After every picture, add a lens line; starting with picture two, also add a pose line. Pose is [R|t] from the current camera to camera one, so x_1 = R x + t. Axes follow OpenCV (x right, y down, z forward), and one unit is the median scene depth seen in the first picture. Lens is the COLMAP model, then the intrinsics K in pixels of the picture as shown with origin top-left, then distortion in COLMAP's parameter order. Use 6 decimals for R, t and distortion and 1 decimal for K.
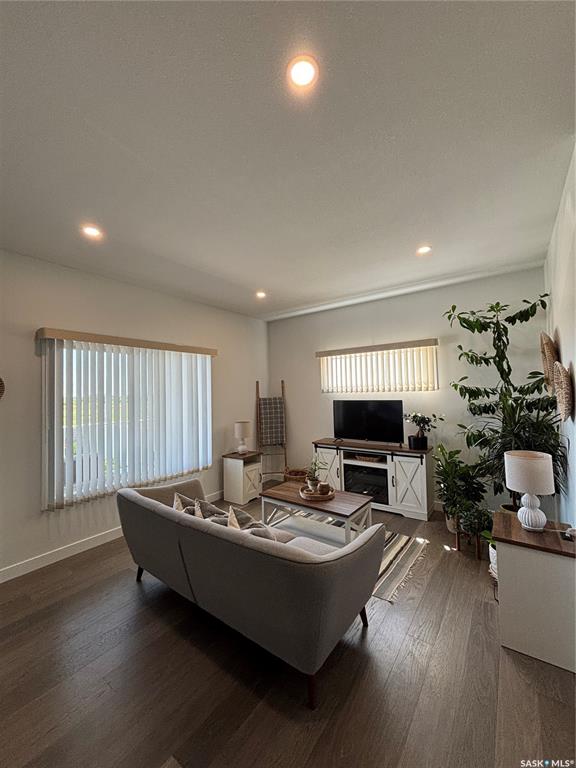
lens RADIAL K [[307.2, 0, 288.0], [0, 307.2, 384.0], [0, 0, 1]] dist [0.002354, -0.000338]
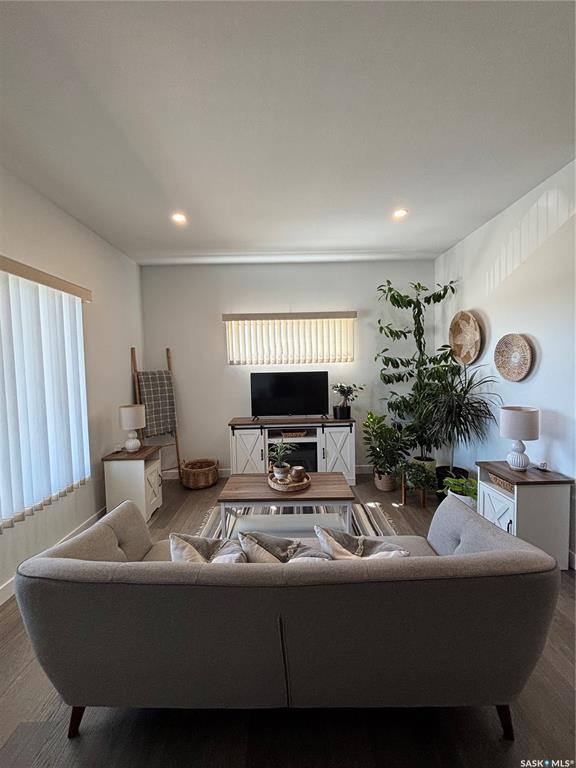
lens RADIAL K [[307.2, 0, 288.0], [0, 307.2, 384.0], [0, 0, 1]] dist [0.002354, -0.000338]
pose [[0.801482, -0.025806, 0.597462, -0.320740], [-0.011655, 0.998205, 0.058750, 0.037956], [-0.597905, -0.054050, 0.799742, 0.289140]]
